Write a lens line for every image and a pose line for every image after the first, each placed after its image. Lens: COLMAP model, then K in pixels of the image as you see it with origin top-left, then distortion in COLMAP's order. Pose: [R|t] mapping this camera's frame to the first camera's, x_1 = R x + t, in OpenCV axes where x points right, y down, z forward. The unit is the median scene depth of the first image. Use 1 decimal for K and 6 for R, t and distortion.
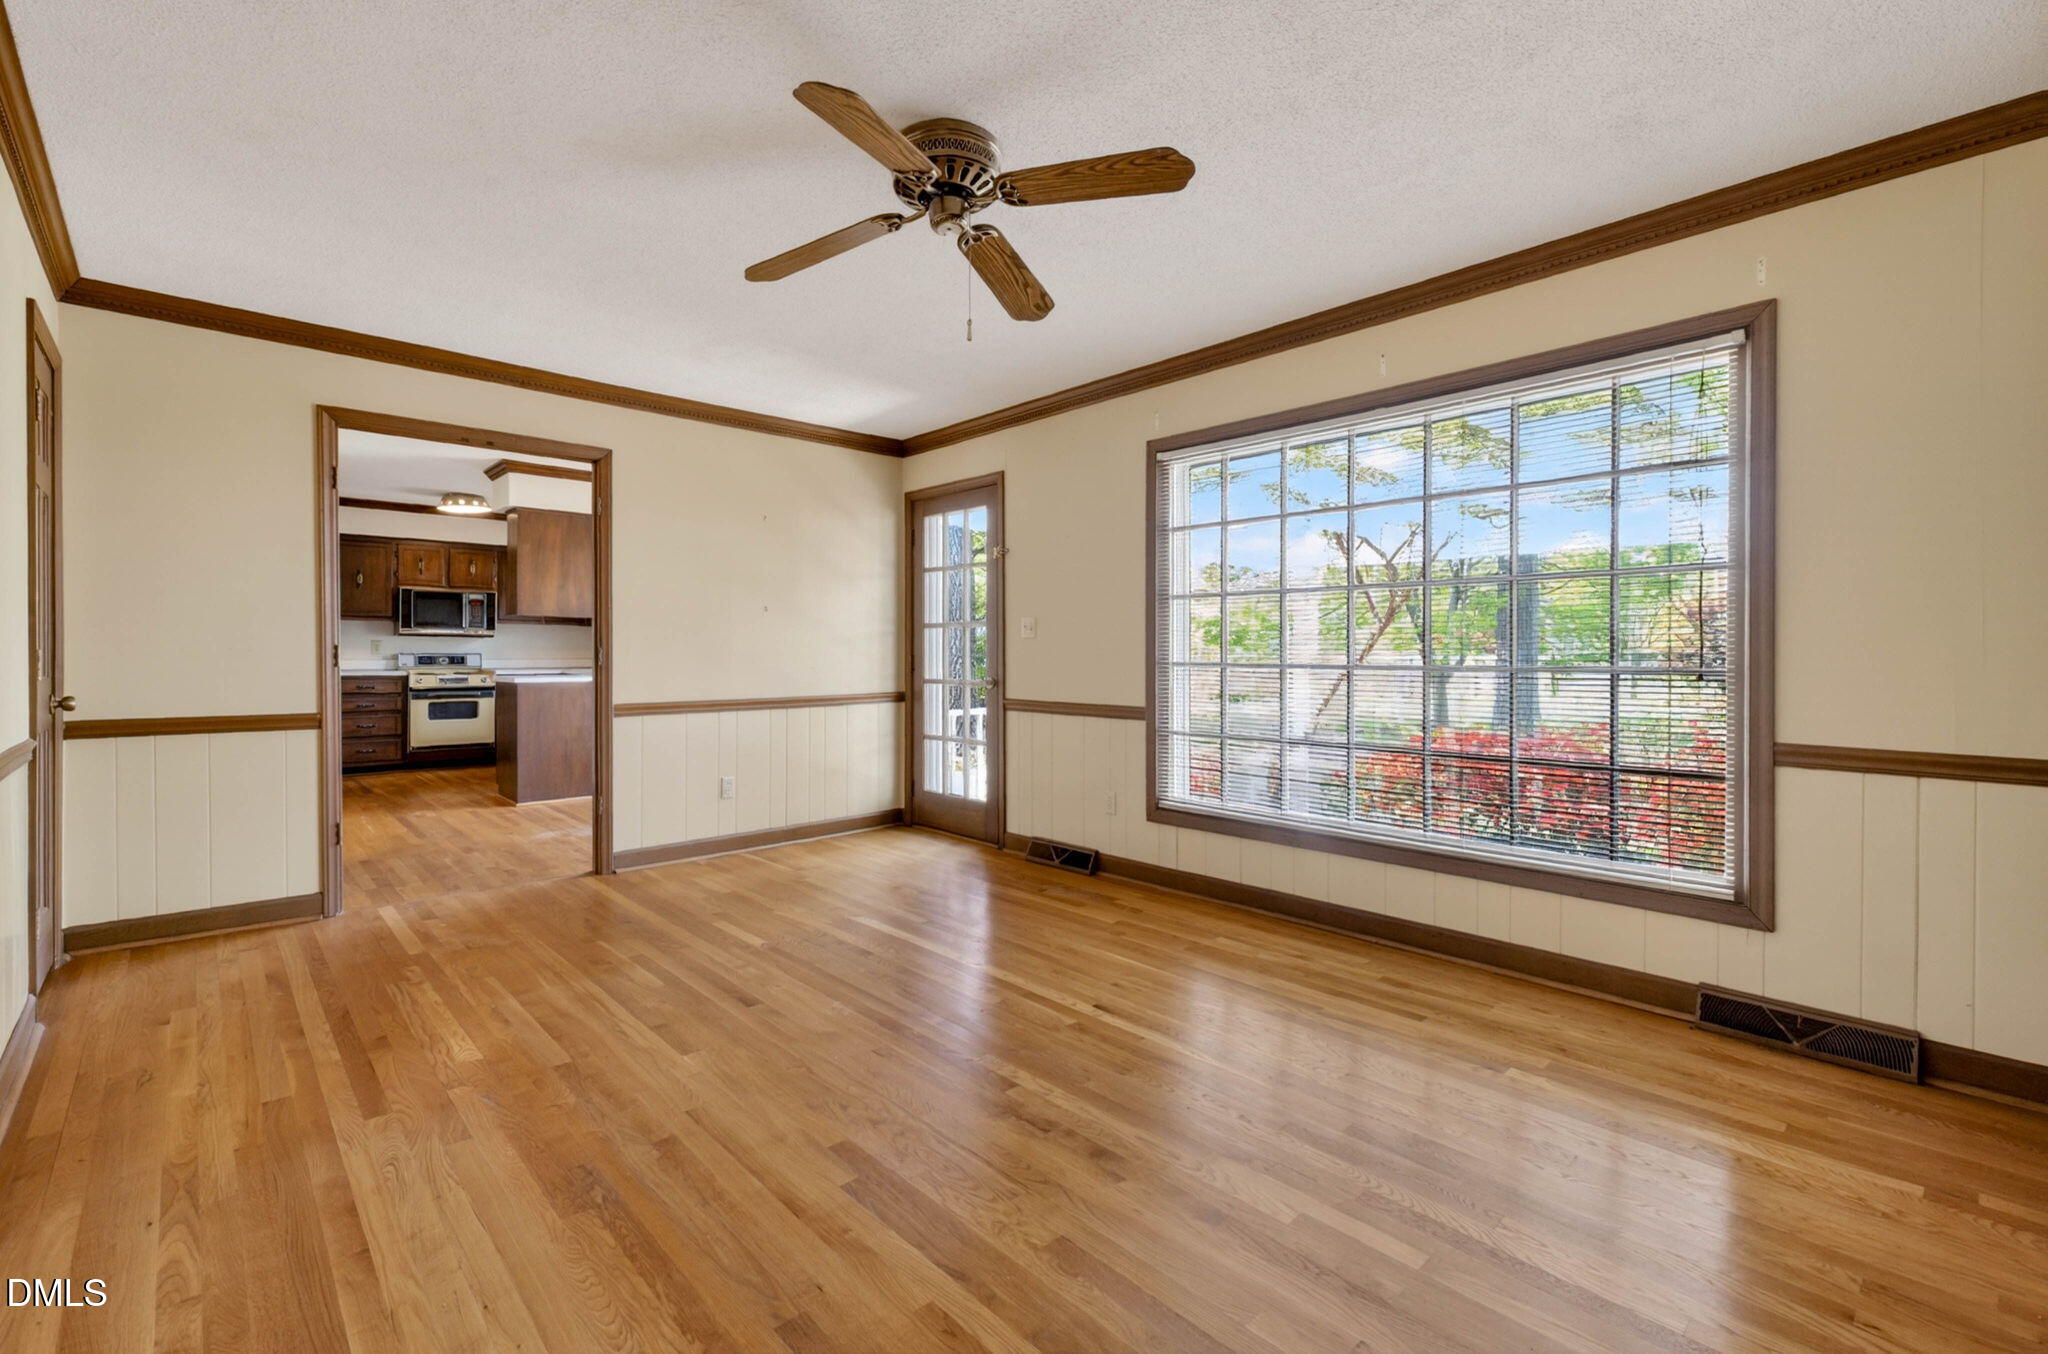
lens RADIAL K [[902.6, 0, 1016.3], [0, 902.6, 661.6], [0, 0, 1]] dist [-0.004185, 0.000319]
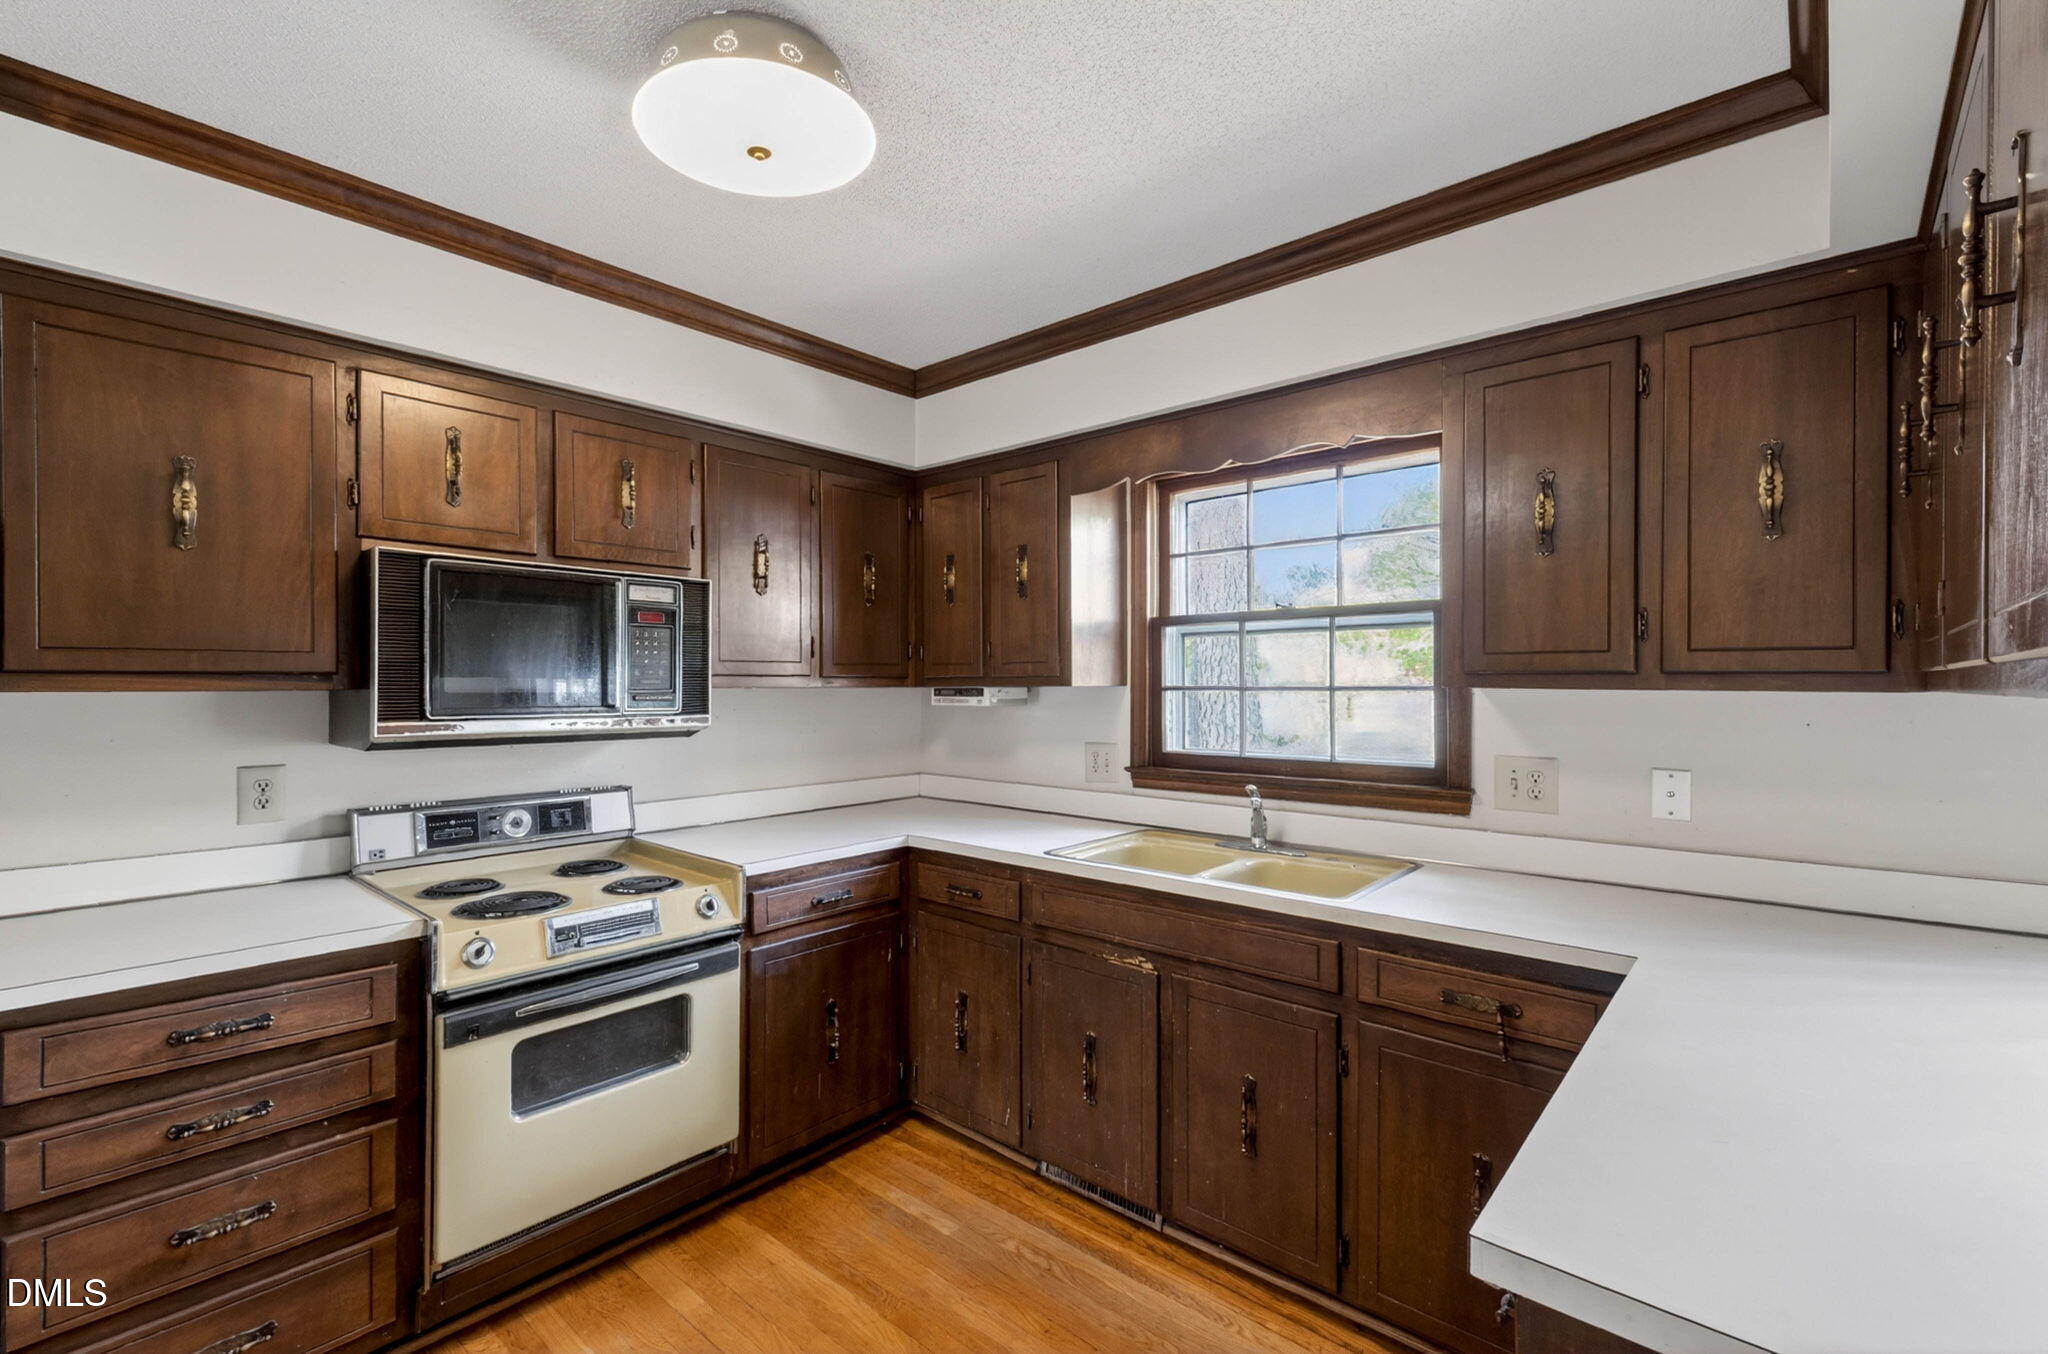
lens RADIAL K [[902.6, 0, 1027.2], [0, 902.6, 690.3], [0, 0, 1]] dist [-0.004185, 0.000319]
pose [[0.993521, -0.003457, 0.113594, -0.467176], [0.003647, 0.999992, -0.001460, -0.037990], [-0.113588, 0.001864, 0.993526, 0.644306]]
